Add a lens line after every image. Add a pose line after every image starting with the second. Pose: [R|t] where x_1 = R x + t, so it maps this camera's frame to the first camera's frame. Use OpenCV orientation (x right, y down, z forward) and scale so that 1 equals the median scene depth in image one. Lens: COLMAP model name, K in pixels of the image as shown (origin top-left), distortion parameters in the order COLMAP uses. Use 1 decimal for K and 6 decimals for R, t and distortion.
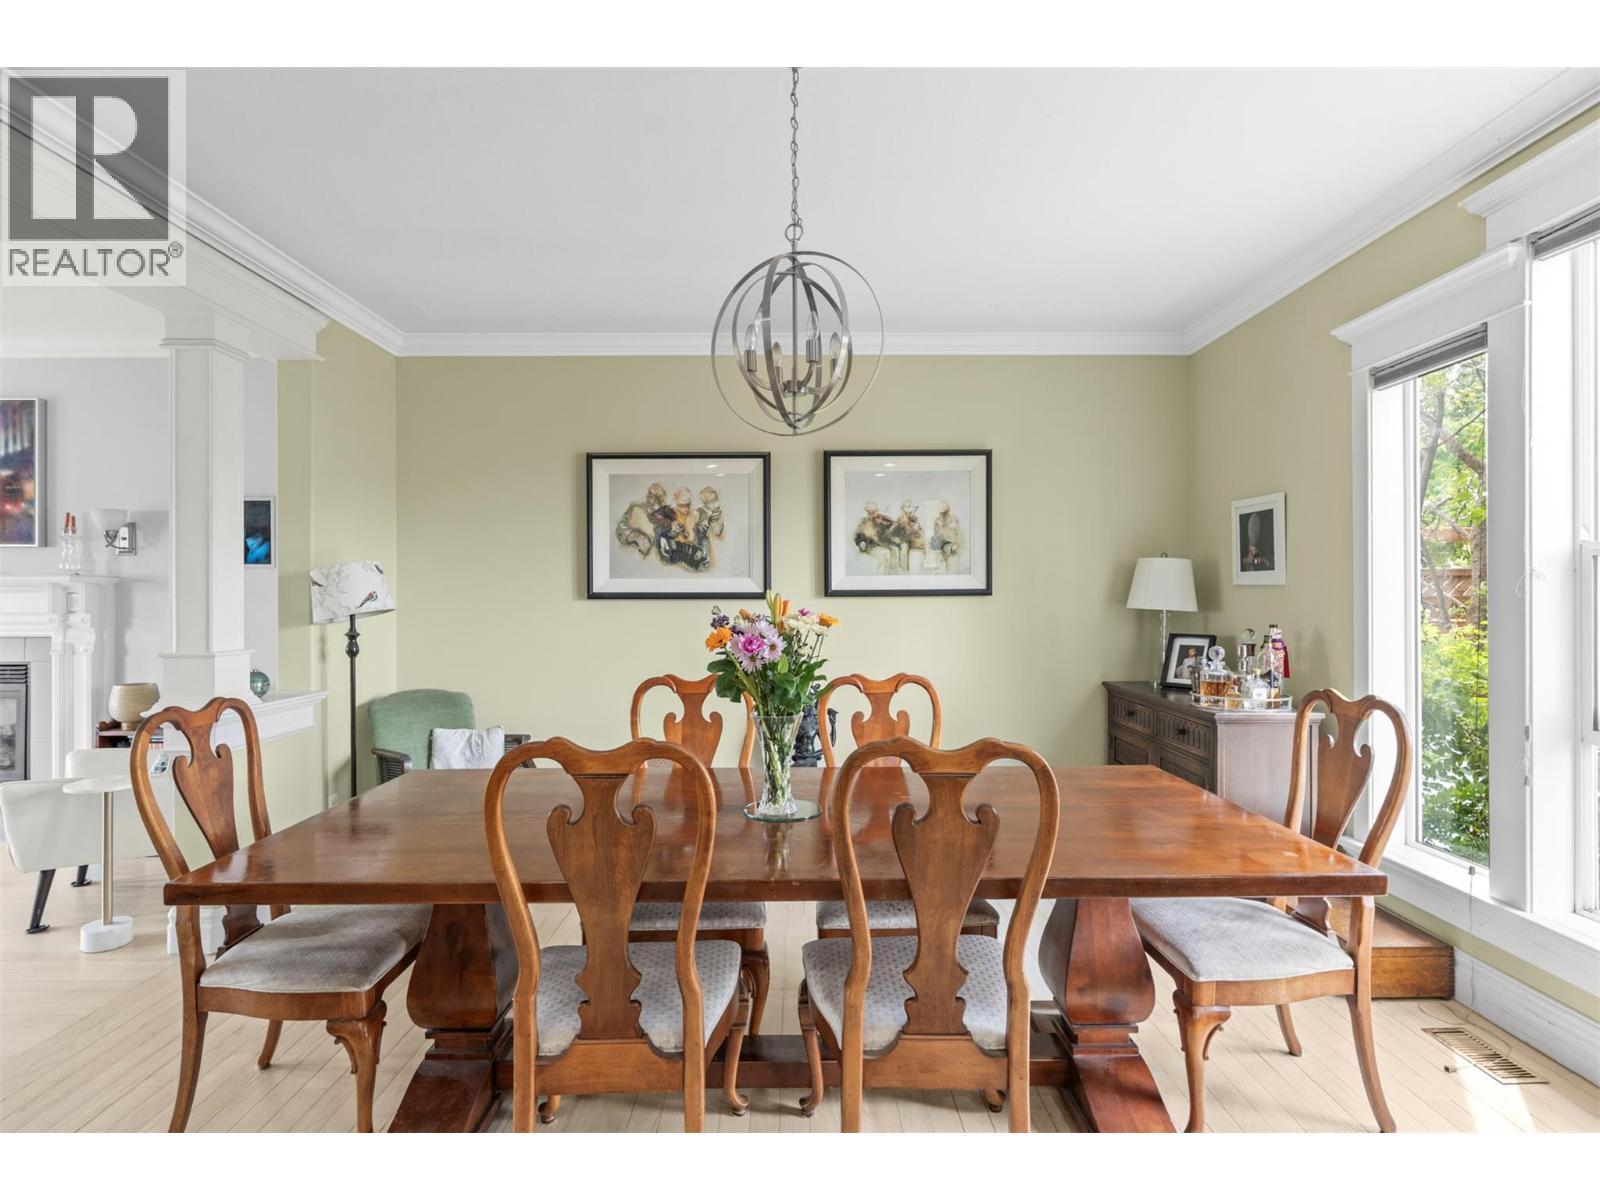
lens RADIAL K [[810.4, 0, 800.0], [0, 810.4, 600.0], [0, 0, 1]] dist [-0.001931, 0.000580]
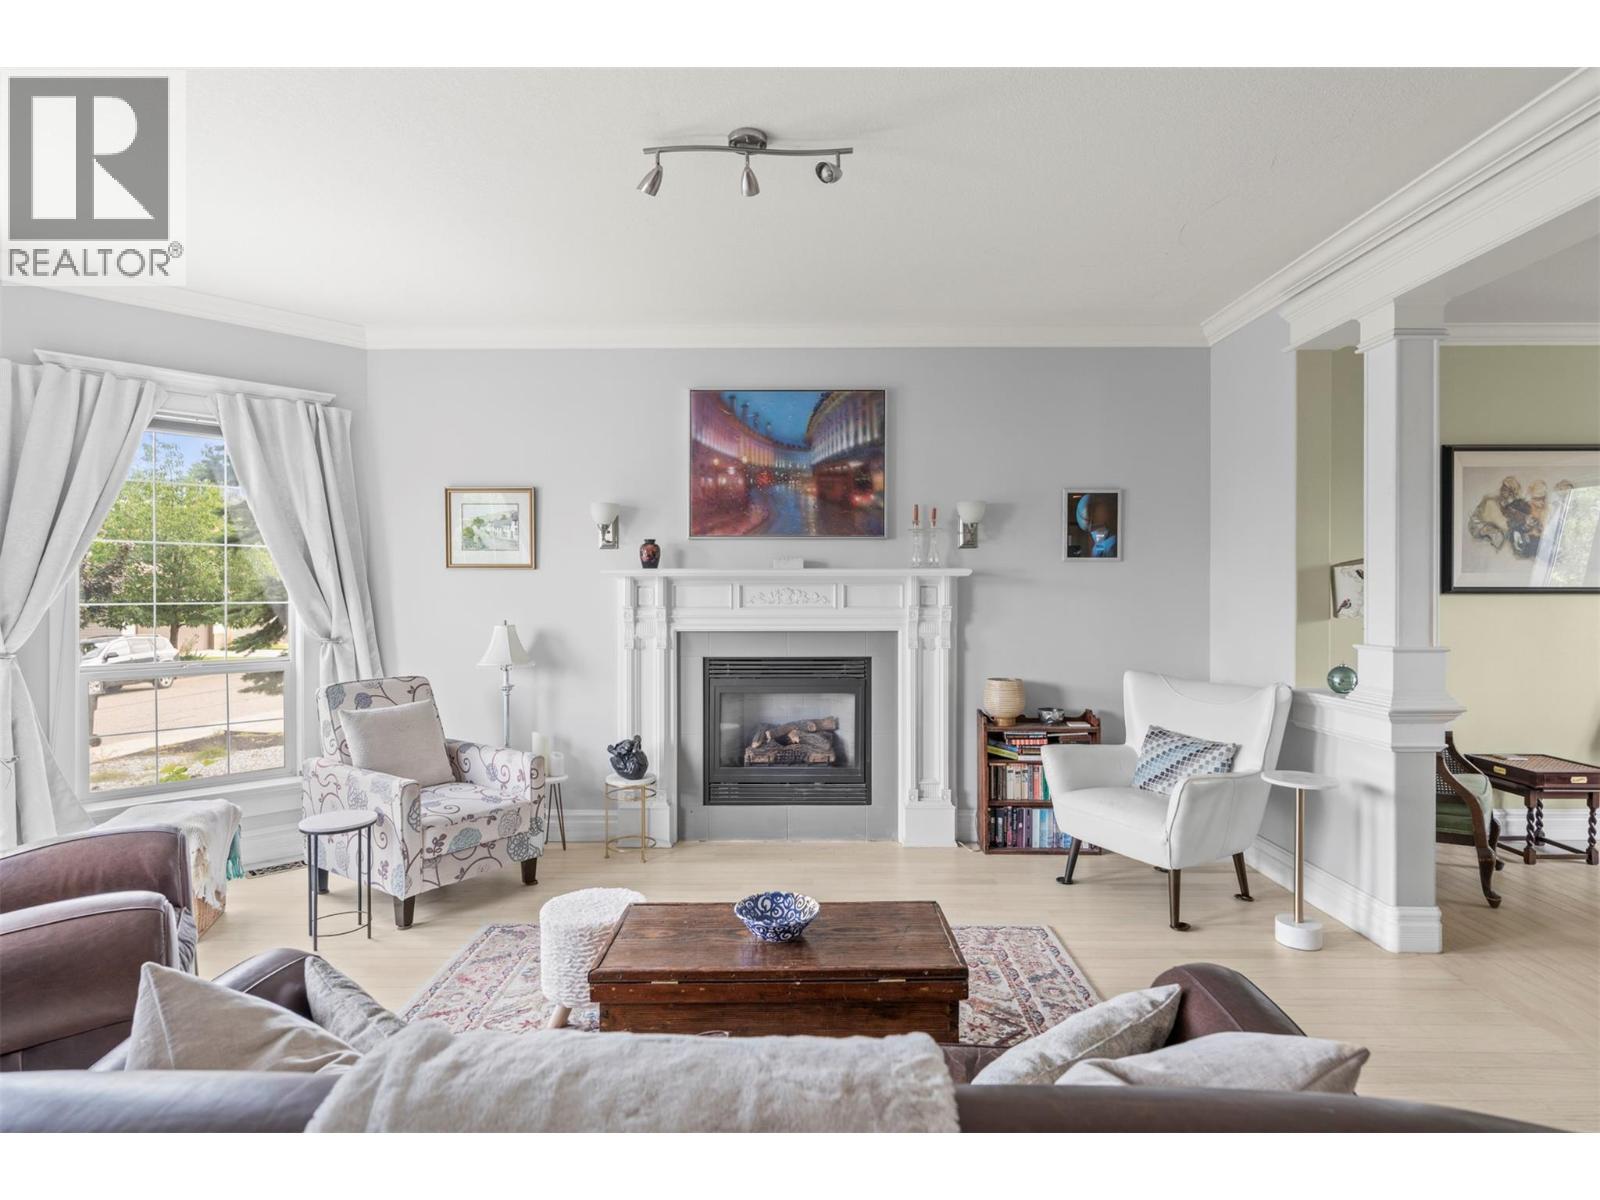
lens RADIAL K [[810.4, 0, 800.0], [0, 810.4, 600.0], [0, 0, 1]] dist [-0.001931, 0.000580]
pose [[0.999989, 0.001881, -0.004287, -1.035623], [-0.001876, 0.999997, 0.001286, 0.006676], [0.004290, -0.001278, 0.999990, 0.013955]]
